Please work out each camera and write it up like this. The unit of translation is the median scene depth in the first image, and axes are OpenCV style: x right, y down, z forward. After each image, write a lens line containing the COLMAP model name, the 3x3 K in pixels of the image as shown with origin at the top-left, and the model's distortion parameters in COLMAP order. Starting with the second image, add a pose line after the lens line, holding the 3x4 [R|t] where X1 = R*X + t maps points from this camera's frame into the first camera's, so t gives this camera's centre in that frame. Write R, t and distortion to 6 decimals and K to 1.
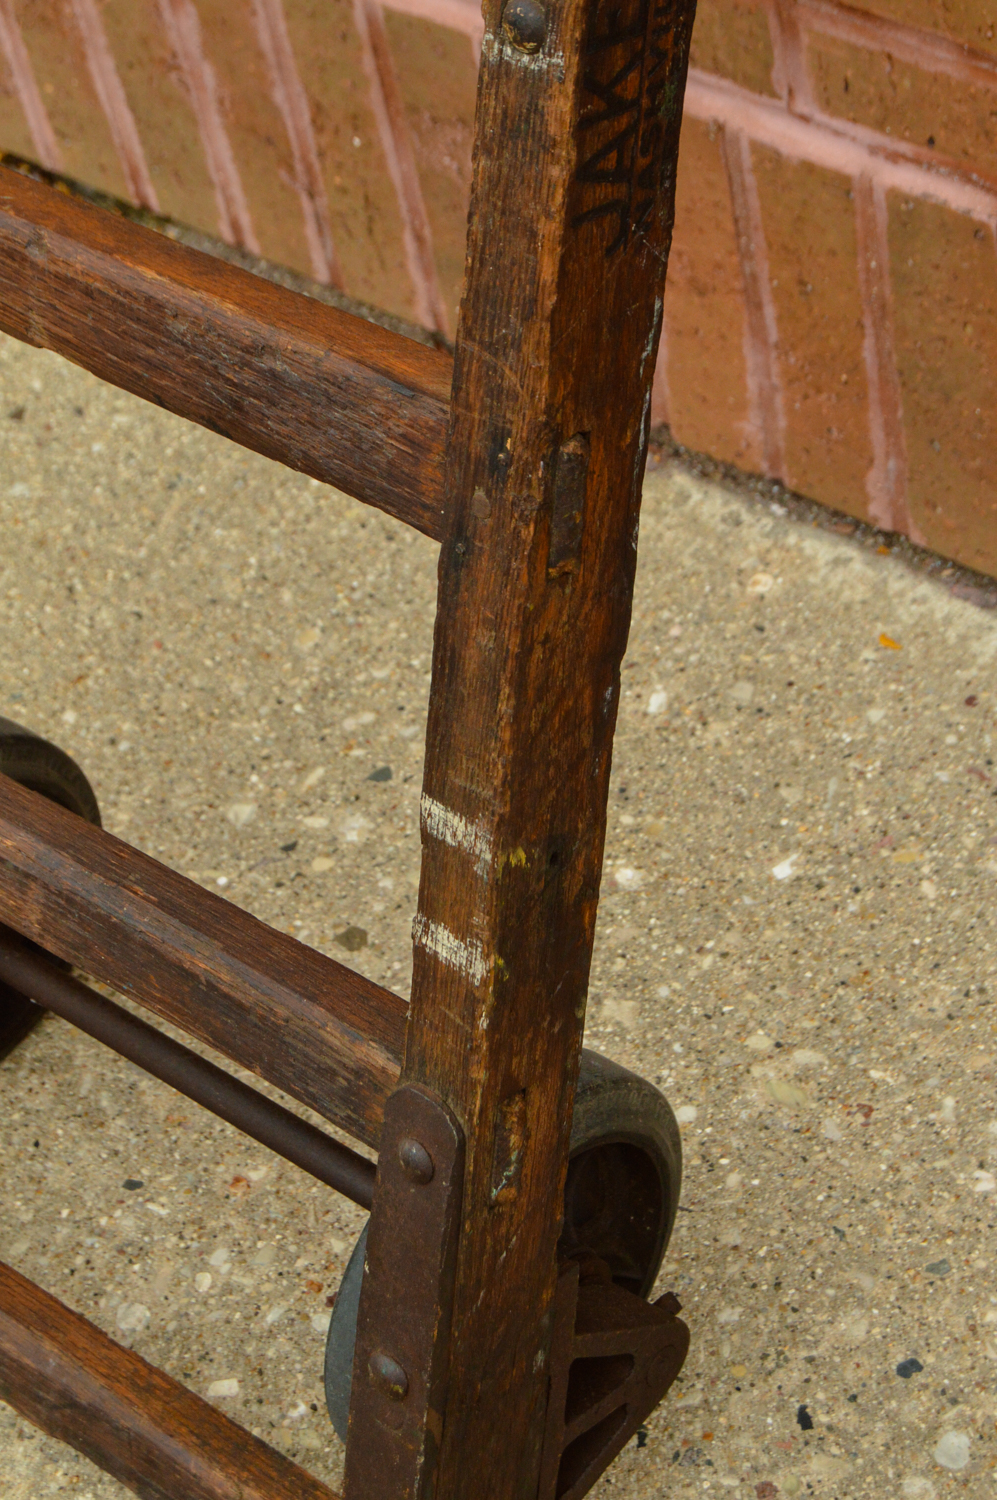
lens RADIAL K [[3402.0, 0, 498.5], [0, 3402.0, 750.0], [0, 0, 1]] dist [-0.025980, -0.038107]
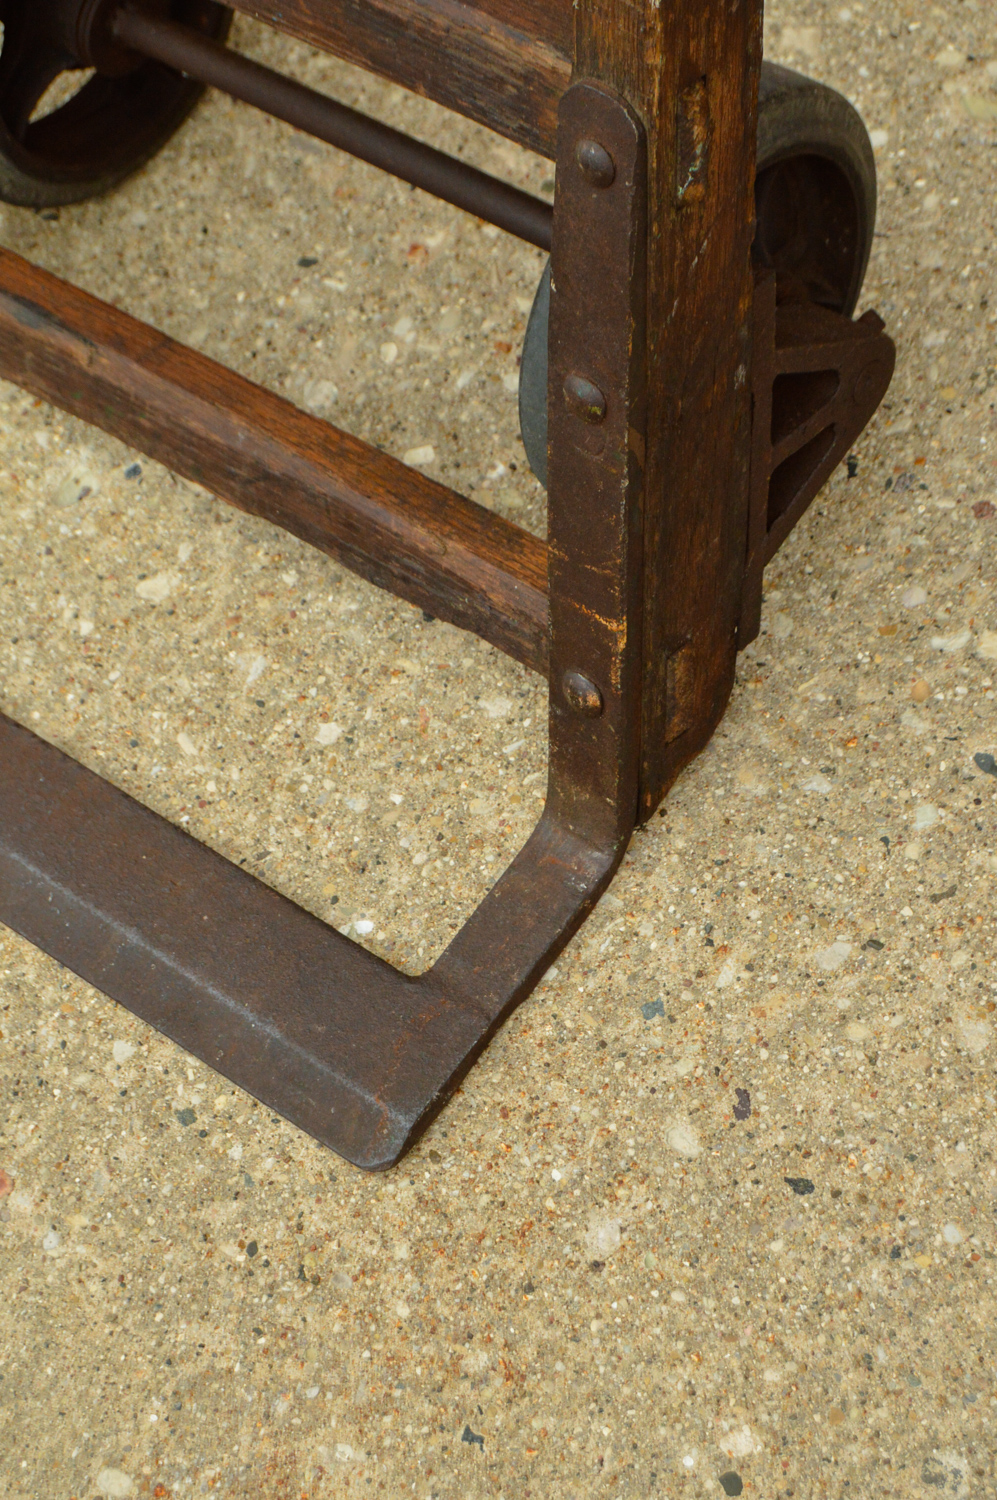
lens RADIAL K [[3402.0, 0, 498.5], [0, 3402.0, 750.0], [0, 0, 1]] dist [-0.025980, -0.038107]
pose [[0.995375, -0.071971, -0.063634, -0.002164], [0.084799, 0.969509, 0.229918, 0.047233], [0.045146, -0.234251, 0.971127, 0.033436]]
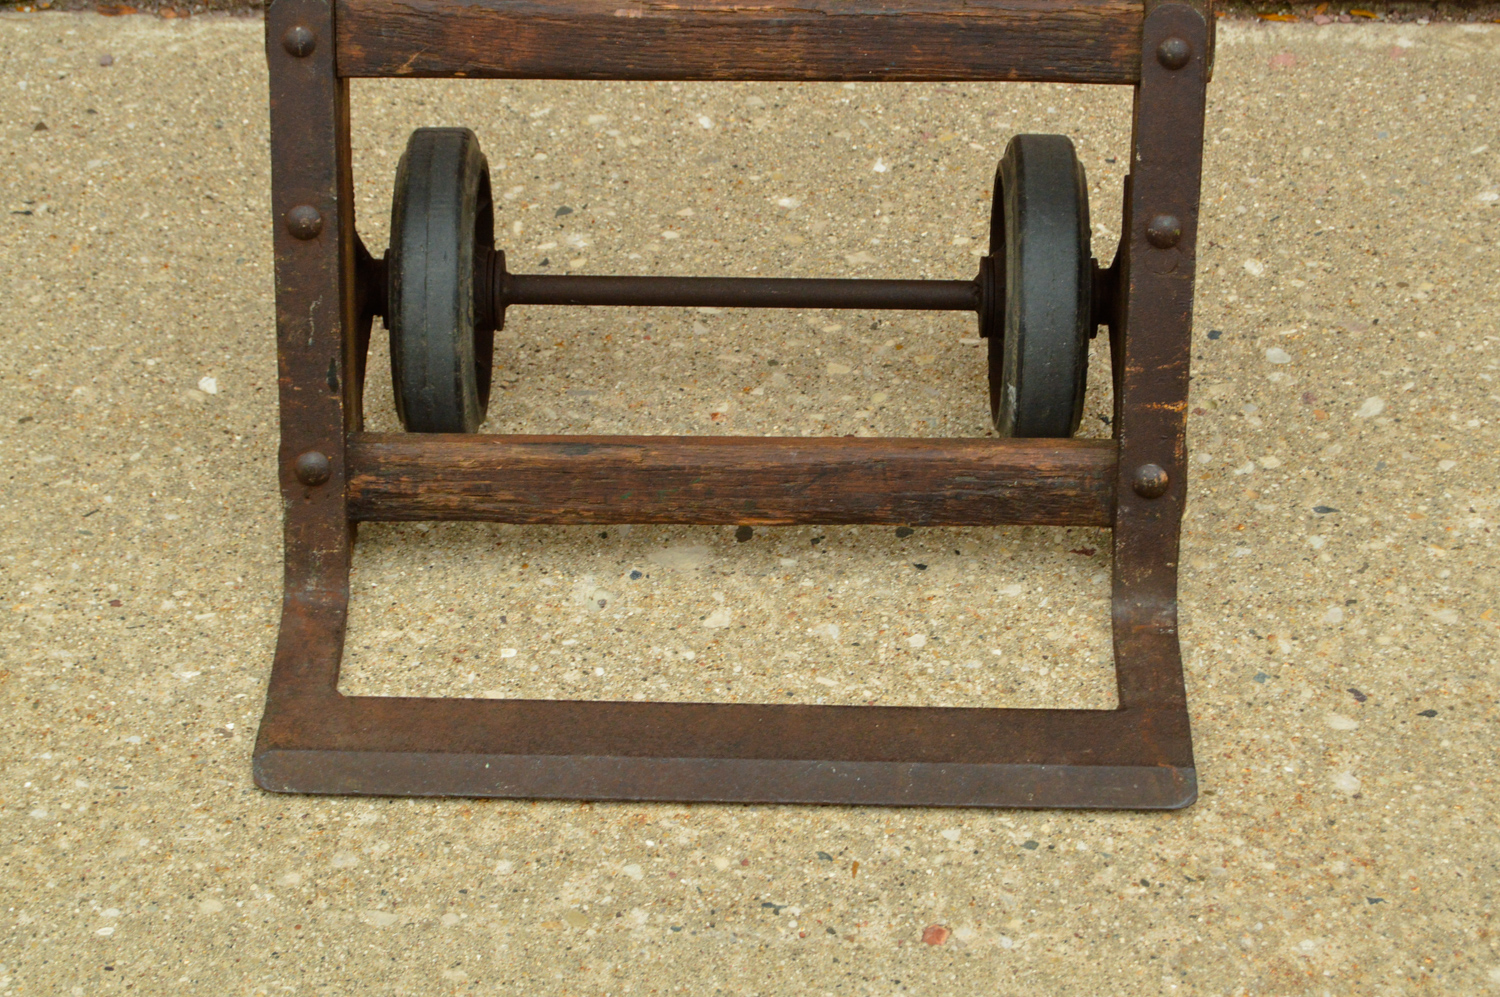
lens RADIAL K [[3402.0, 0, 750.0], [0, 3402.0, 498.5], [0, 0, 1]] dist [-0.025980, -0.038107]
pose [[0.772134, -0.251033, 0.583773, -0.901254], [0.372618, 0.923013, -0.095934, 0.305943], [-0.514748, 0.291598, 0.806229, -0.080699]]
